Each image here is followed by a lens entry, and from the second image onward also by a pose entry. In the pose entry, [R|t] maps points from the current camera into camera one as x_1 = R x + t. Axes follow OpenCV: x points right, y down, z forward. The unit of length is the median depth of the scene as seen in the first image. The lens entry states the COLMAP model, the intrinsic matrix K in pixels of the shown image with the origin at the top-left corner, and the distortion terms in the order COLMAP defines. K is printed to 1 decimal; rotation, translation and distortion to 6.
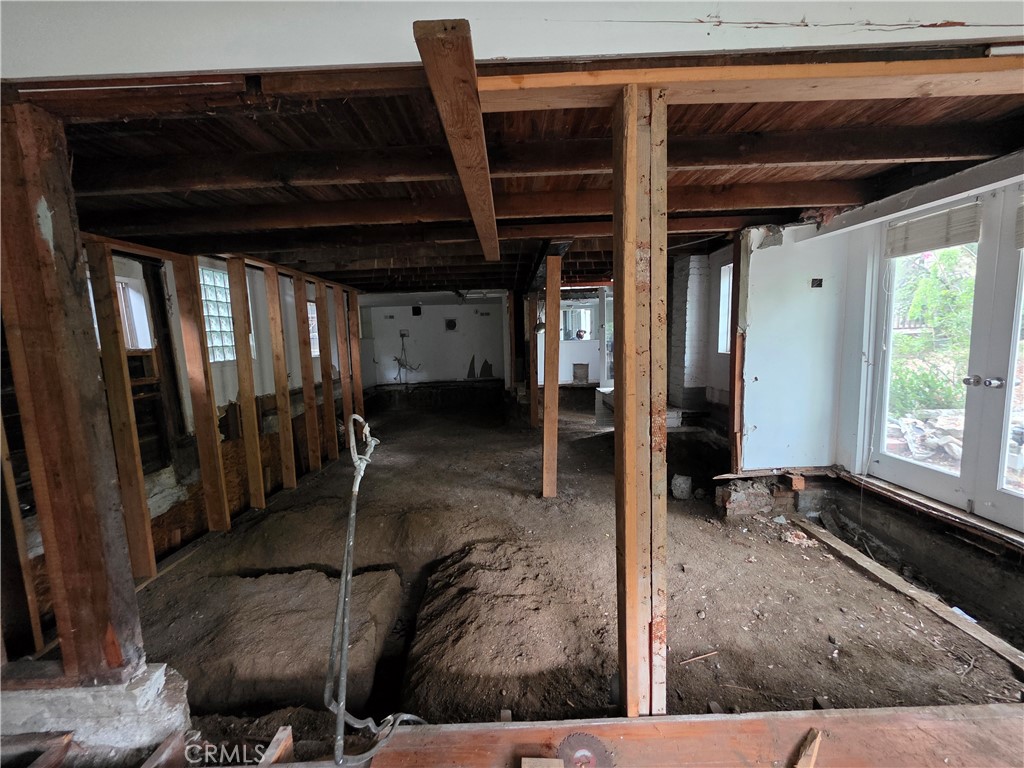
lens RADIAL K [[408.7, 0, 512.1], [0, 408.7, 381.7], [0, 0, 1]] dist [0.001514, 0.000079]
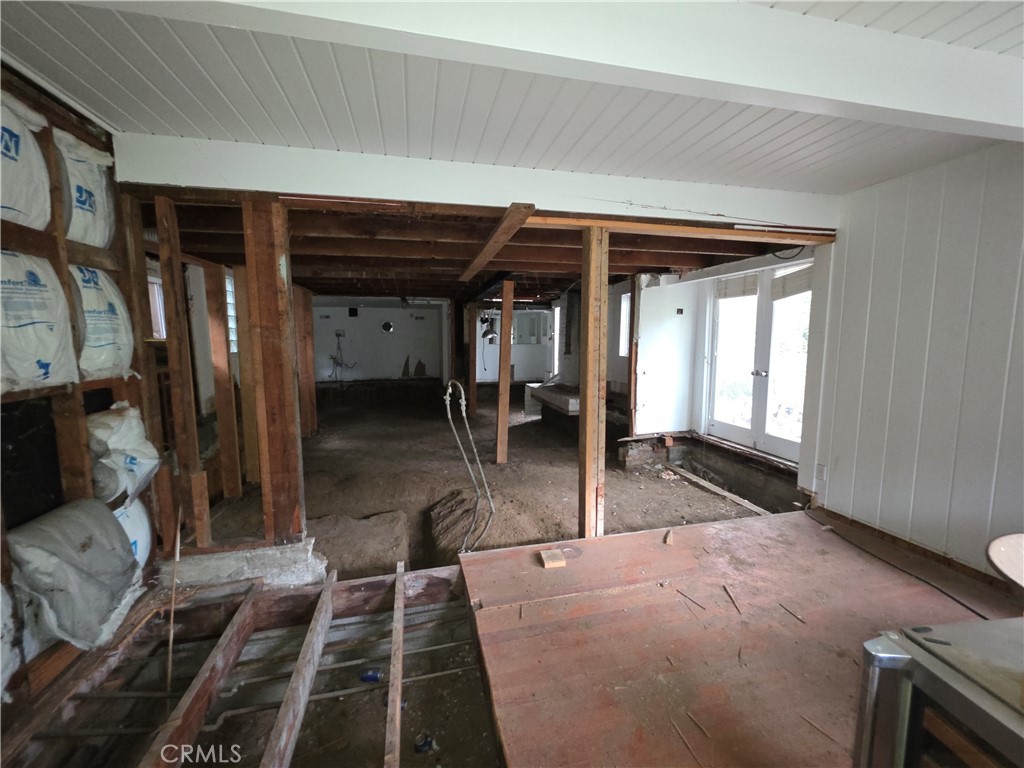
lens RADIAL K [[408.7, 0, 512.4], [0, 408.7, 382.3], [0, 0, 1]] dist [0.001514, 0.000079]
pose [[0.973907, 0.006639, 0.226852, -0.236993], [-0.004842, 0.999952, -0.008477, 0.046499], [-0.226897, 0.007157, 0.973892, -0.386559]]
